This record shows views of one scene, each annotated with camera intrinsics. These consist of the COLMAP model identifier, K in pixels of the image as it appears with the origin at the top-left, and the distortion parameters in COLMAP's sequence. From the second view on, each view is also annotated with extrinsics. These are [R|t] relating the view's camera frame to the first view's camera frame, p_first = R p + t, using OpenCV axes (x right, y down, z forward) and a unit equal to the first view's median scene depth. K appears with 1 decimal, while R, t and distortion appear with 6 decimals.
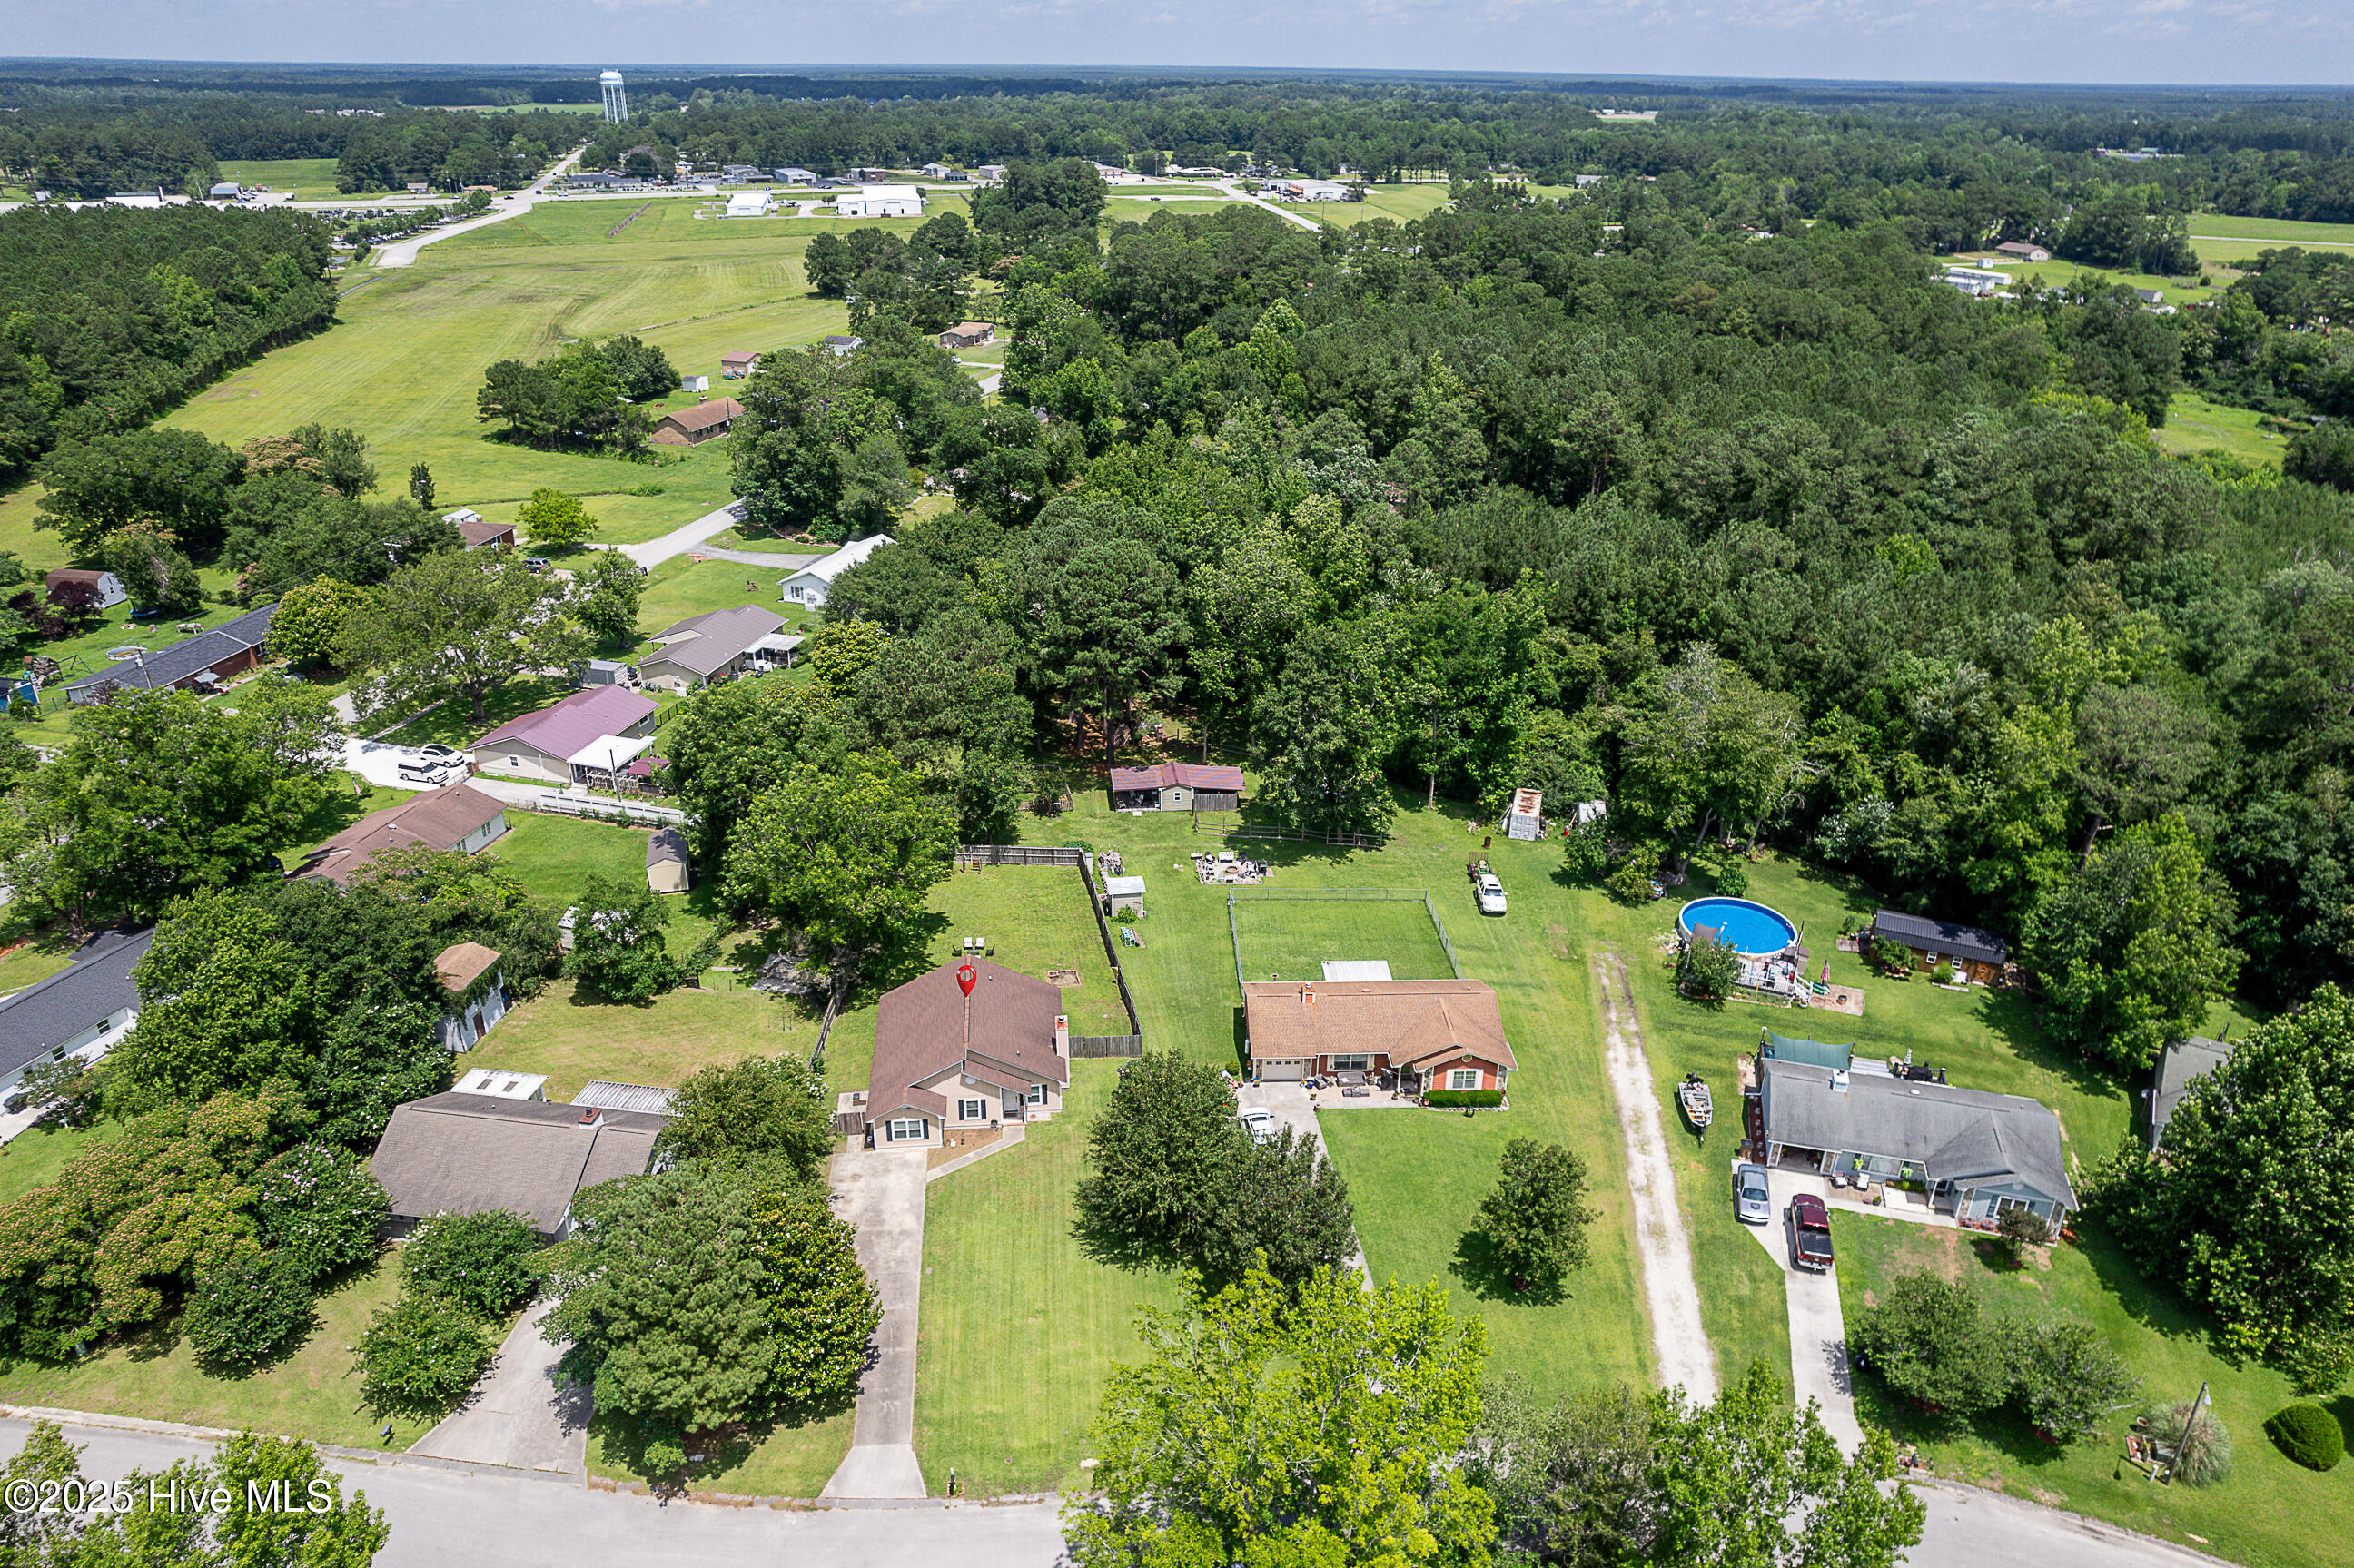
lens RADIAL K [[1601.0, 0, 1177.0], [0, 1601.0, 784.0], [0, 0, 1]] dist [-0.001289, 0.001515]
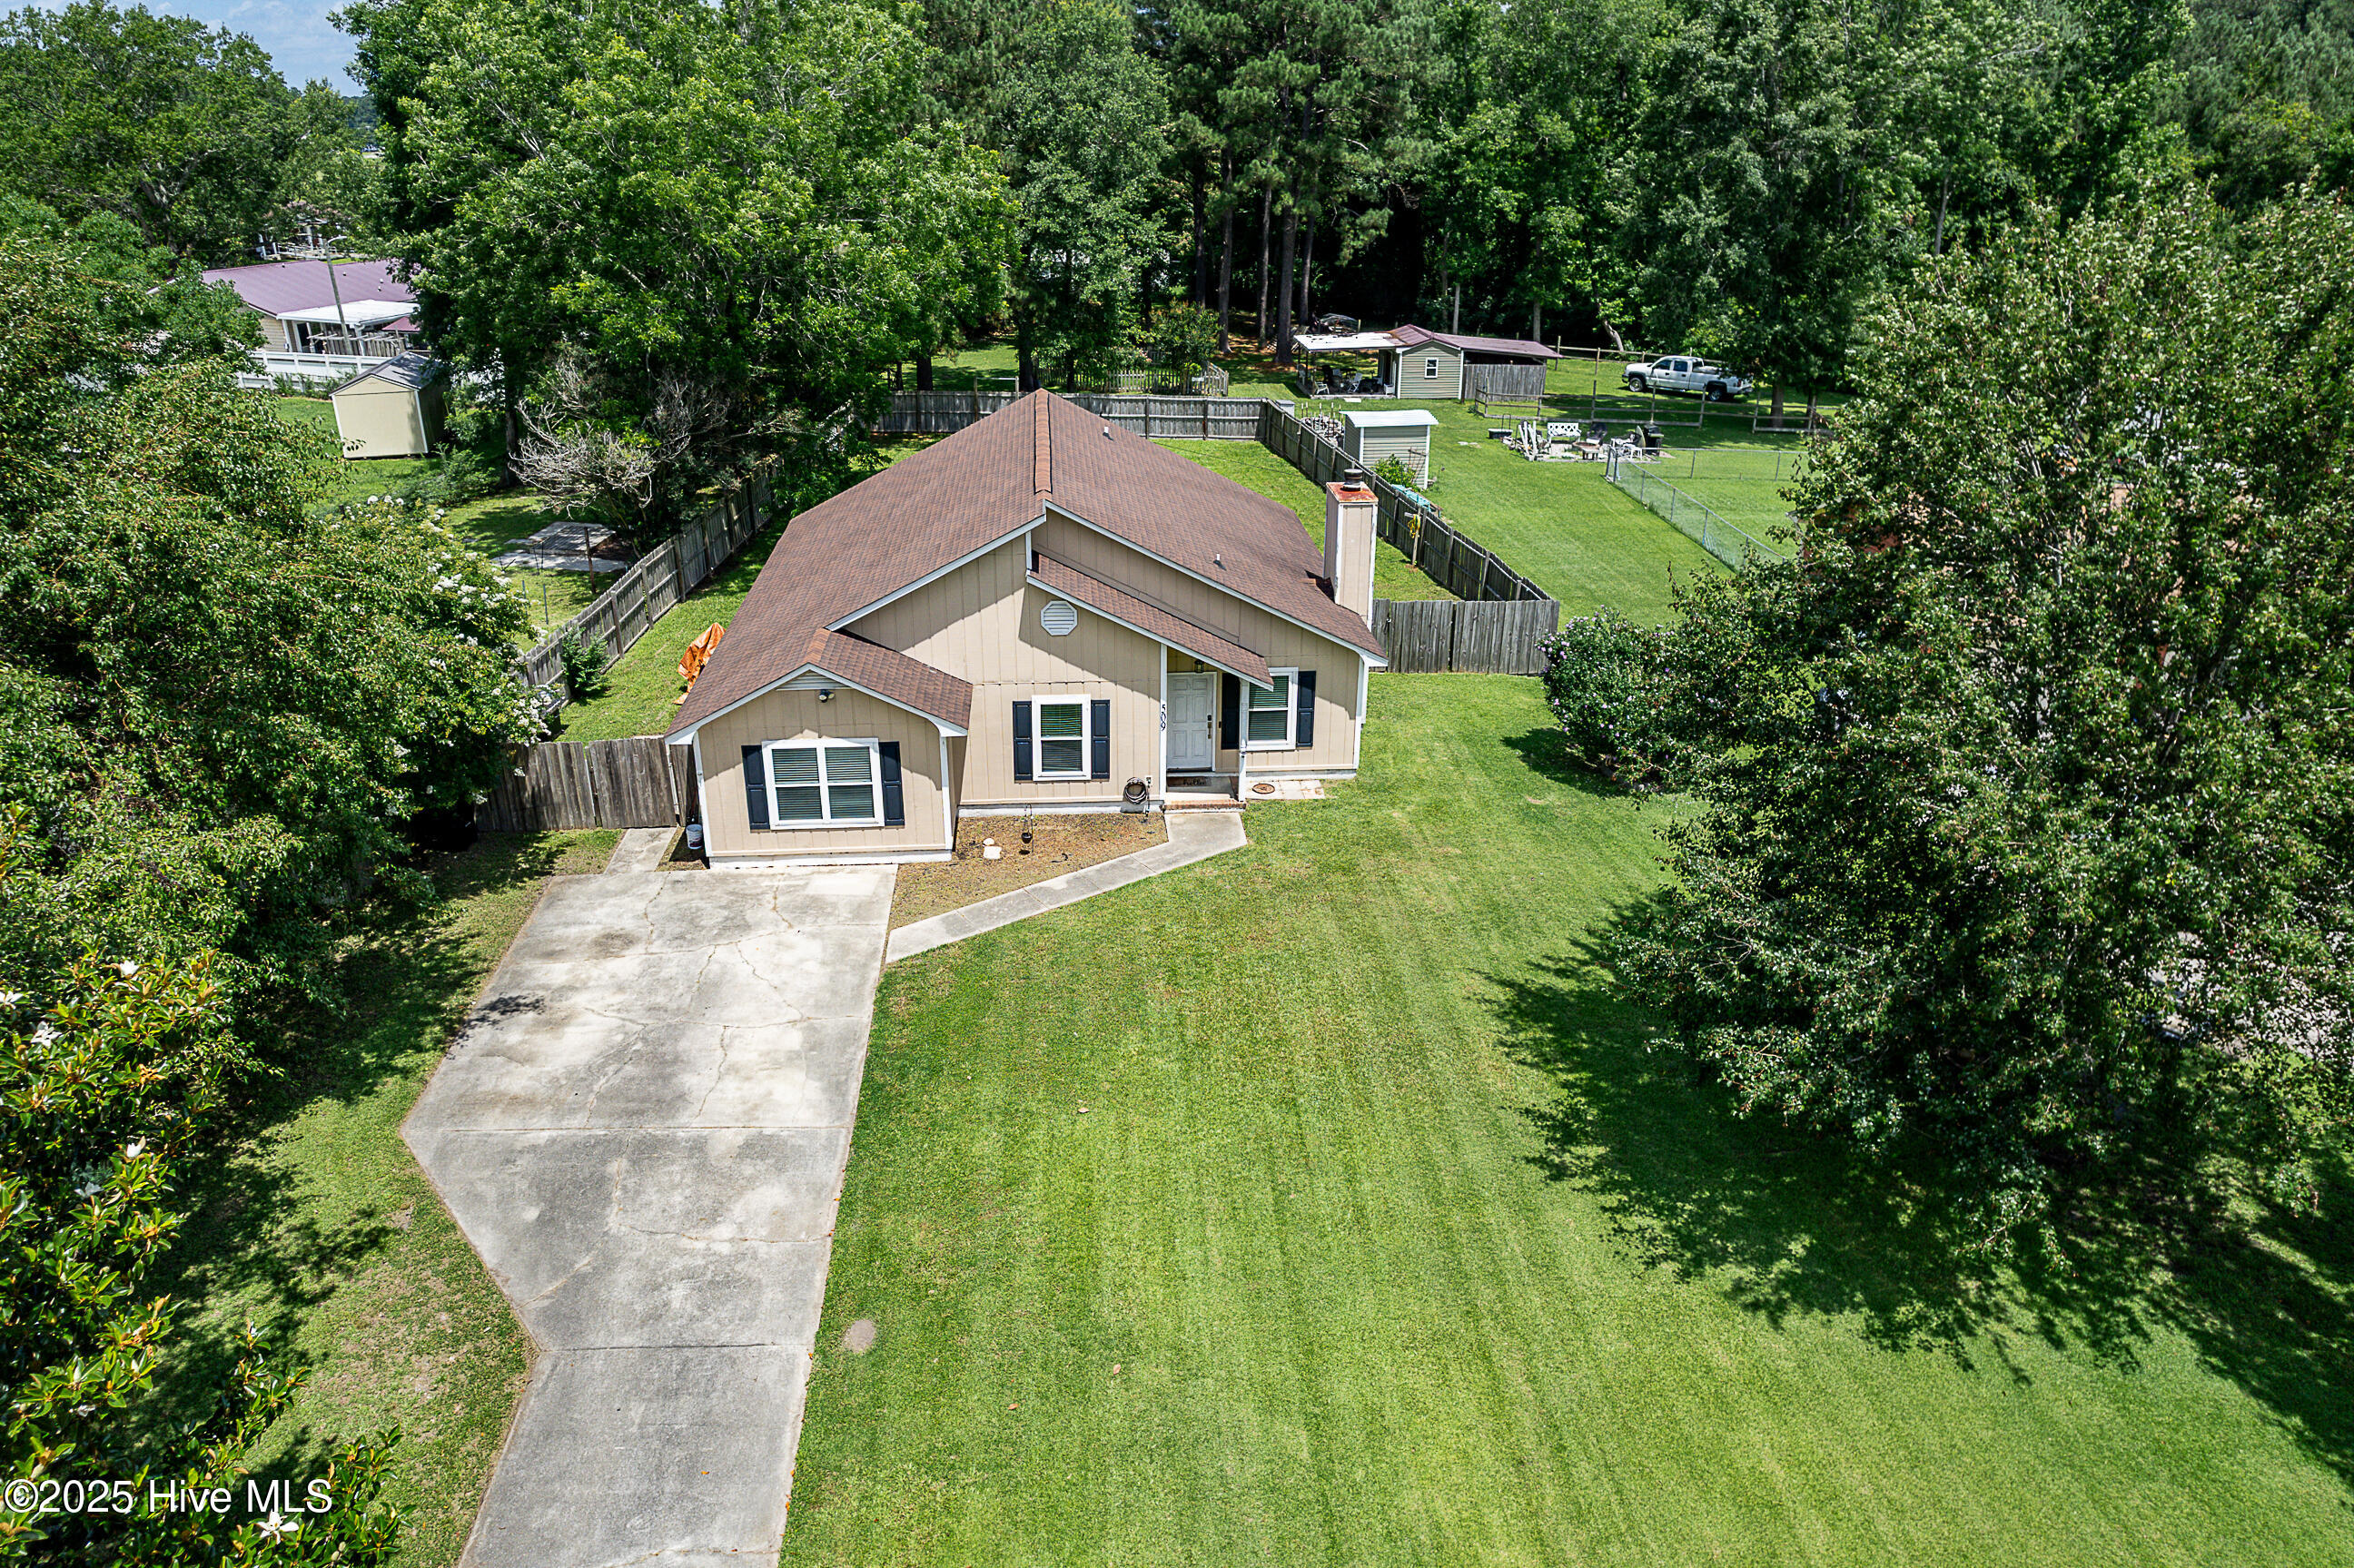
lens RADIAL K [[1534.7, 0, 1158.5], [0, 1534.7, 792.2], [0, 0, 1]] dist [-0.004802, -0.000881]
pose [[0.999398, 0.004666, -0.034364, -0.101586], [-0.005044, 0.999927, -0.010946, 0.215913], [0.034311, 0.011113, 0.999349, 0.732208]]
